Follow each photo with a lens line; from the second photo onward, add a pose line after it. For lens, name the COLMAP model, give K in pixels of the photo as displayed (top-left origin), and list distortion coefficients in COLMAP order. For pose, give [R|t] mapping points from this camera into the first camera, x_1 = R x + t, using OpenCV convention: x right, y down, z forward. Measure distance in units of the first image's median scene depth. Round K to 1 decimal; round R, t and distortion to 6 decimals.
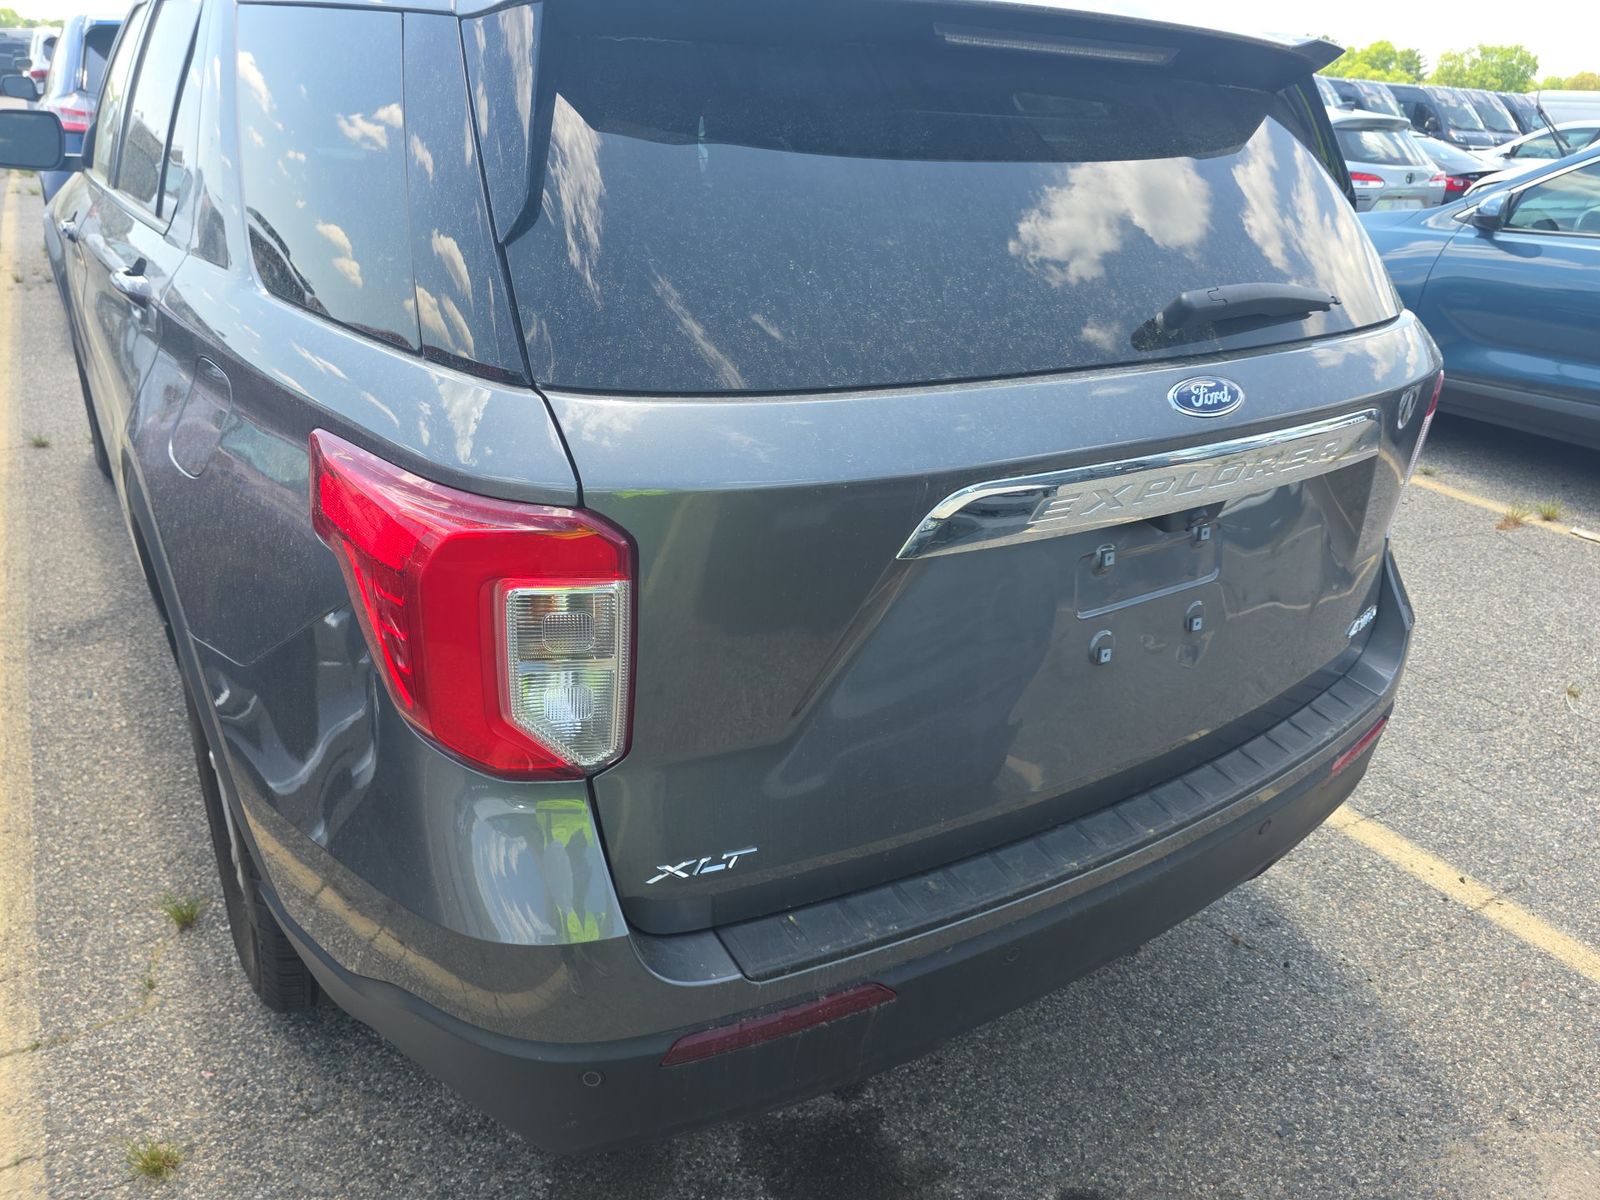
lens RADIAL K [[1150.1, 0, 800.0], [0, 1150.1, 600.0], [0, 0, 1]] dist [0.039493, -0.045690]
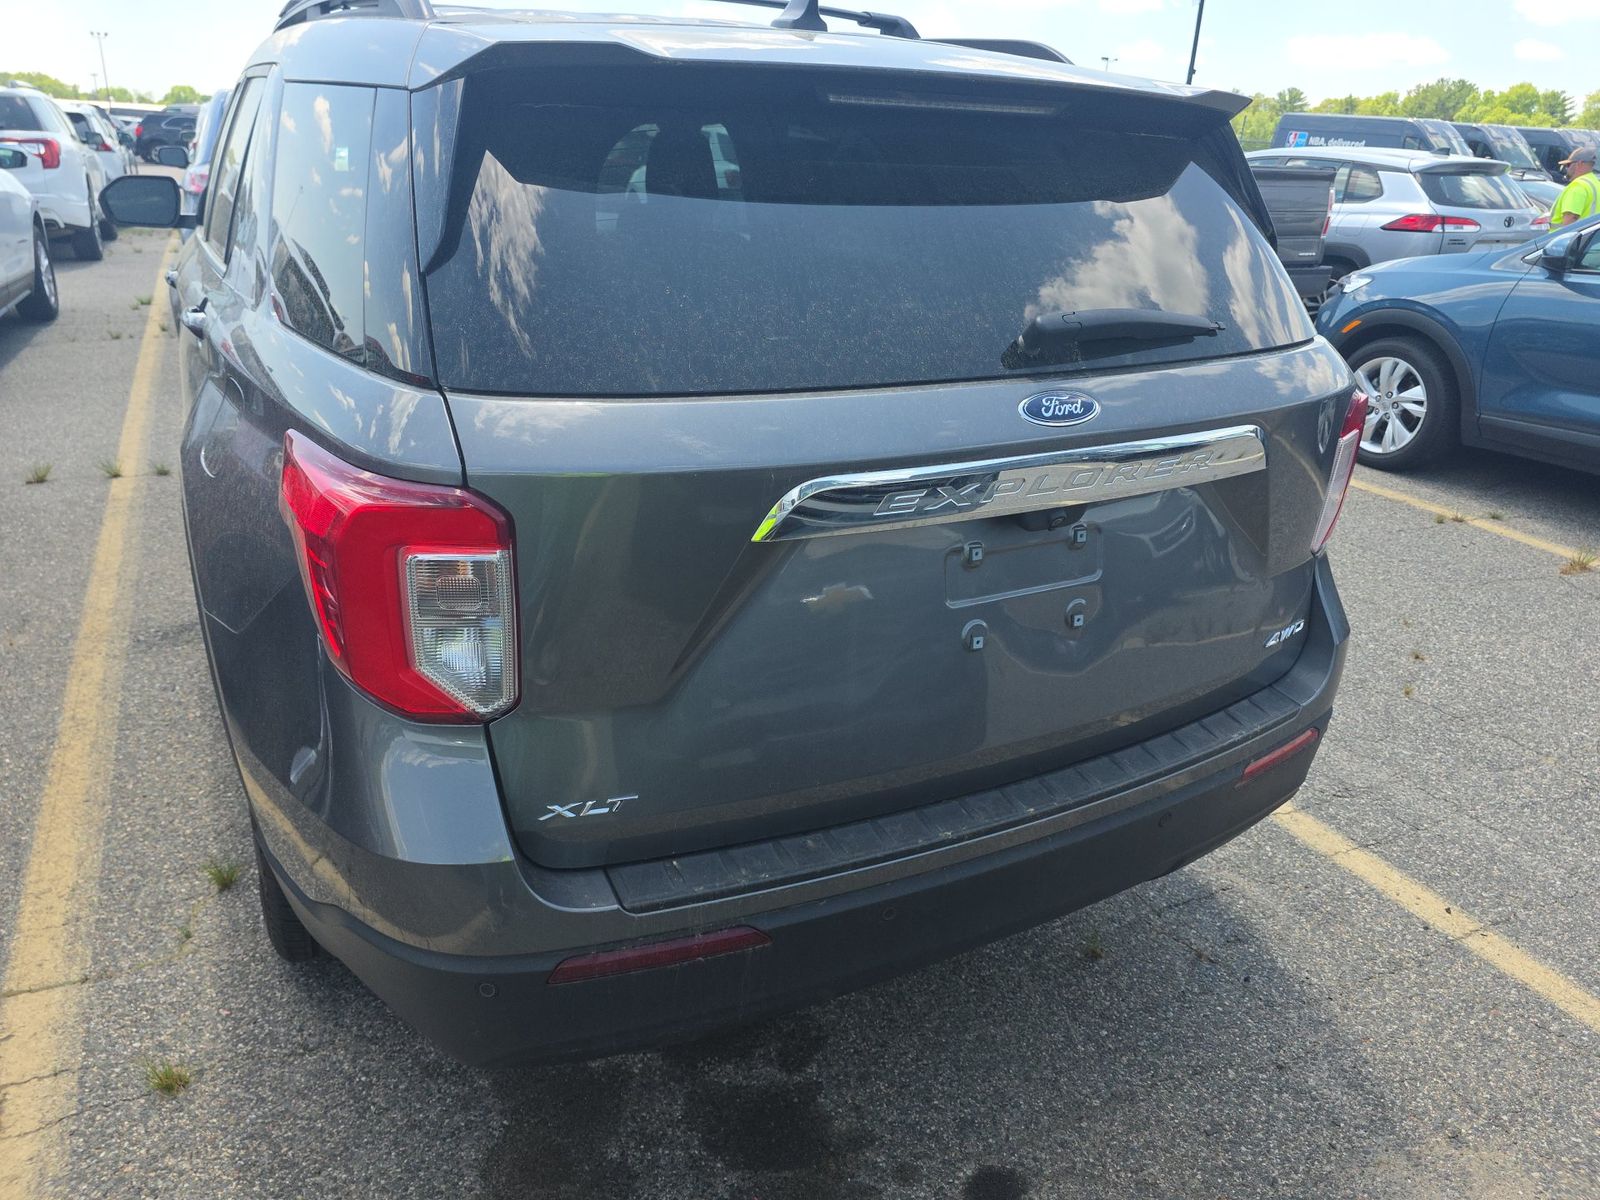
lens RADIAL K [[1186.5, 0, 835.7], [0, 1186.5, 606.9], [0, 0, 1]] dist [0.042573, -0.052532]
pose [[0.994258, 0.020934, -0.104942, 0.188434], [-0.025889, 0.998602, -0.046079, 0.052895], [0.103831, 0.048532, 0.993410, -0.109273]]
